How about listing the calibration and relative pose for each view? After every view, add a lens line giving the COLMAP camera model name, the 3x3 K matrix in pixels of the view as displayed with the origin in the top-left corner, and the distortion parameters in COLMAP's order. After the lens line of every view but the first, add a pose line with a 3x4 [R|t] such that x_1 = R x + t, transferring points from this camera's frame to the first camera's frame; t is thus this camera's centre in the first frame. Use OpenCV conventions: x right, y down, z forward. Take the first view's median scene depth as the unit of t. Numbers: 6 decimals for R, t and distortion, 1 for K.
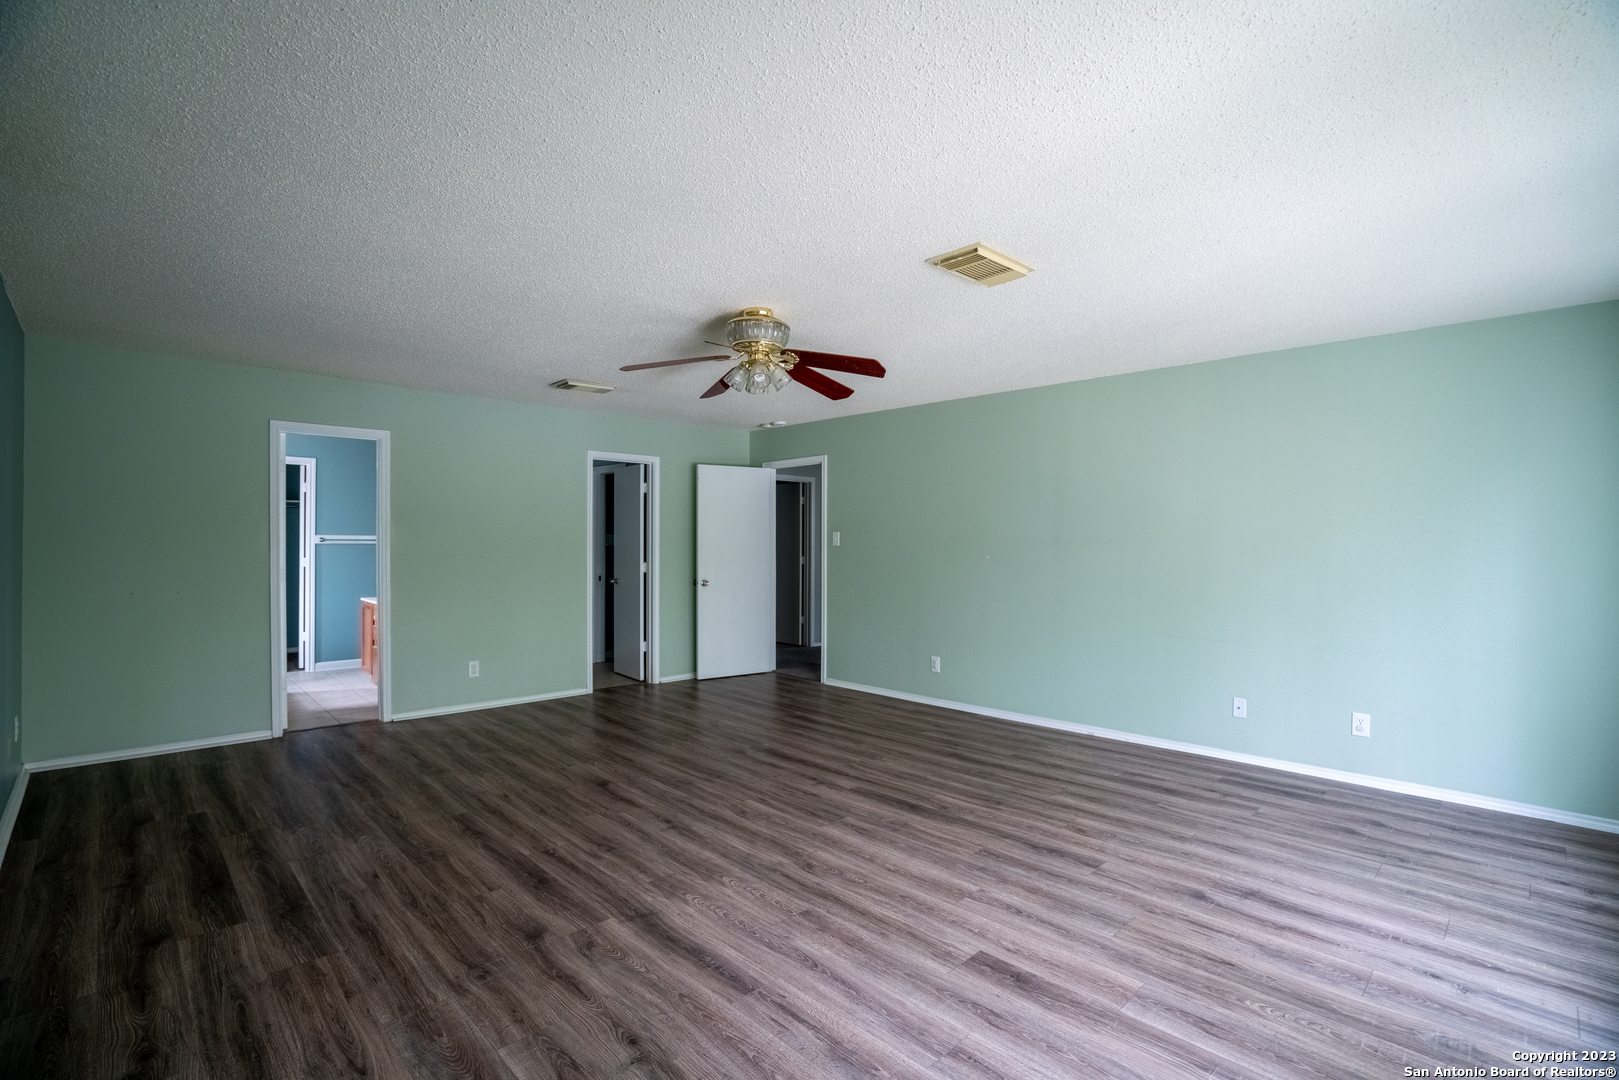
lens RADIAL K [[746.9, 0, 809.5], [0, 746.9, 540.0], [0, 0, 1]] dist [-0.062303, 0.024806]
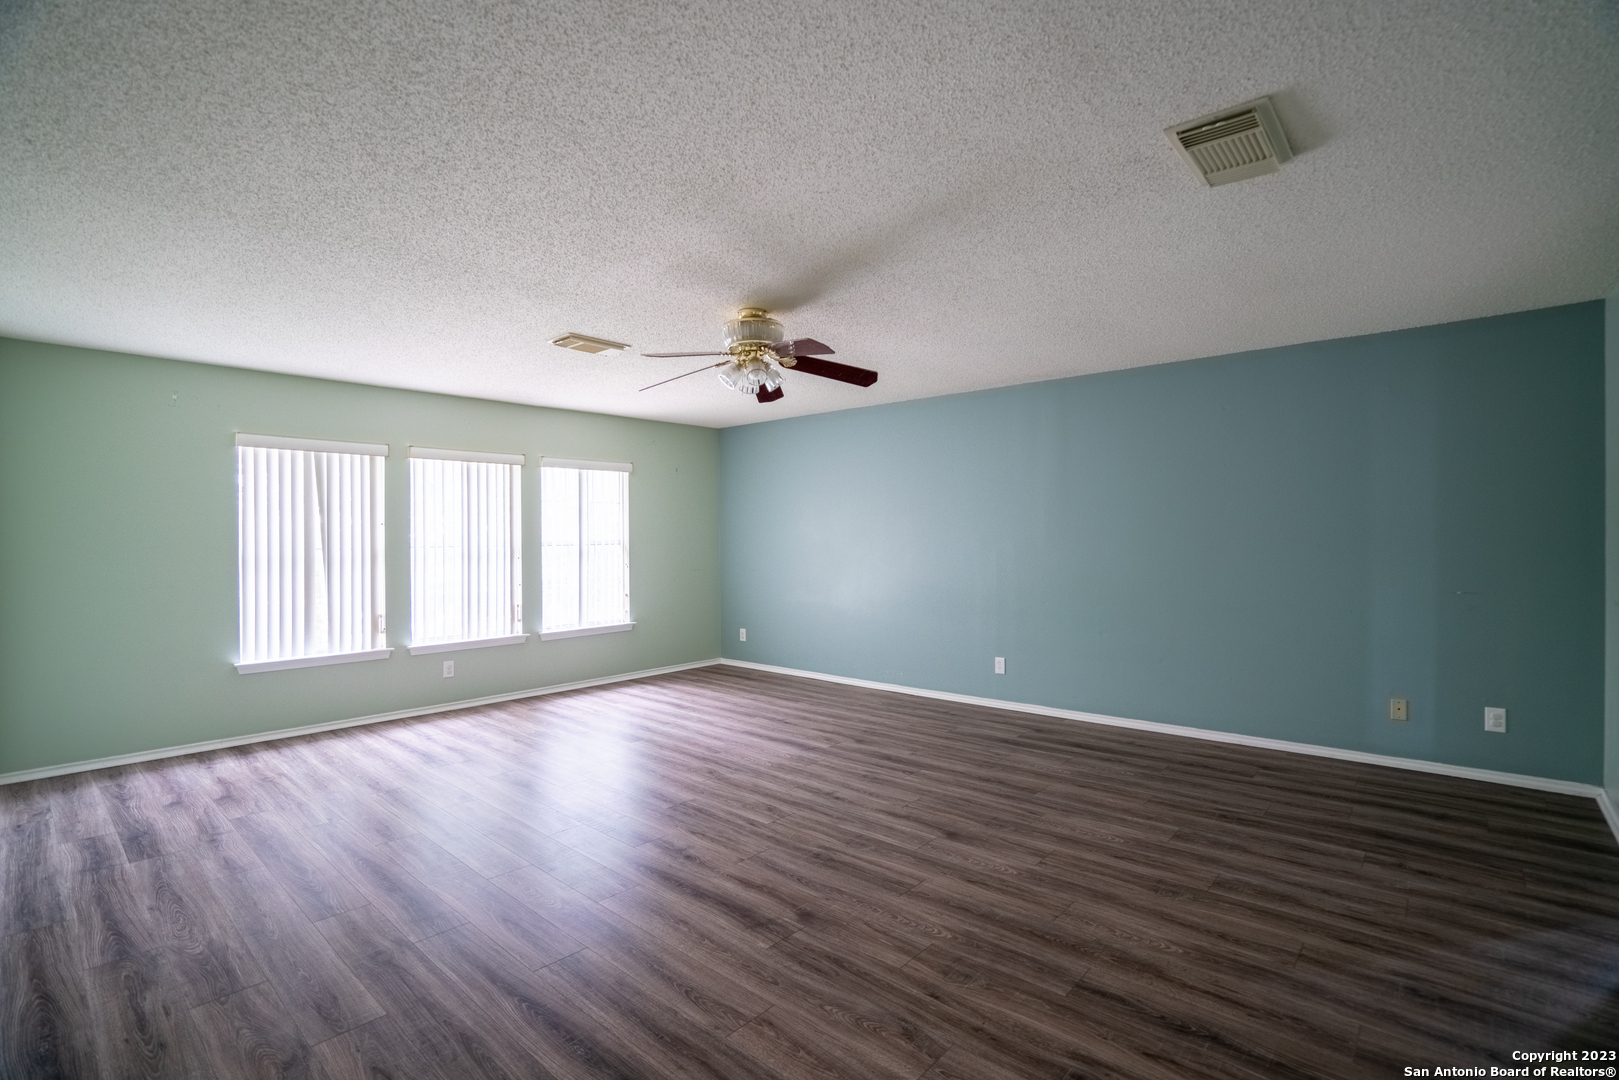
lens RADIAL K [[746.9, 0, 809.5], [0, 746.9, 540.0], [0, 0, 1]] dist [-0.062303, 0.024806]
pose [[-0.997609, 0.004386, -0.068967, -0.078784], [0.004074, 0.999981, 0.004660, 0.001096], [0.068986, 0.004368, -0.997608, 2.085037]]
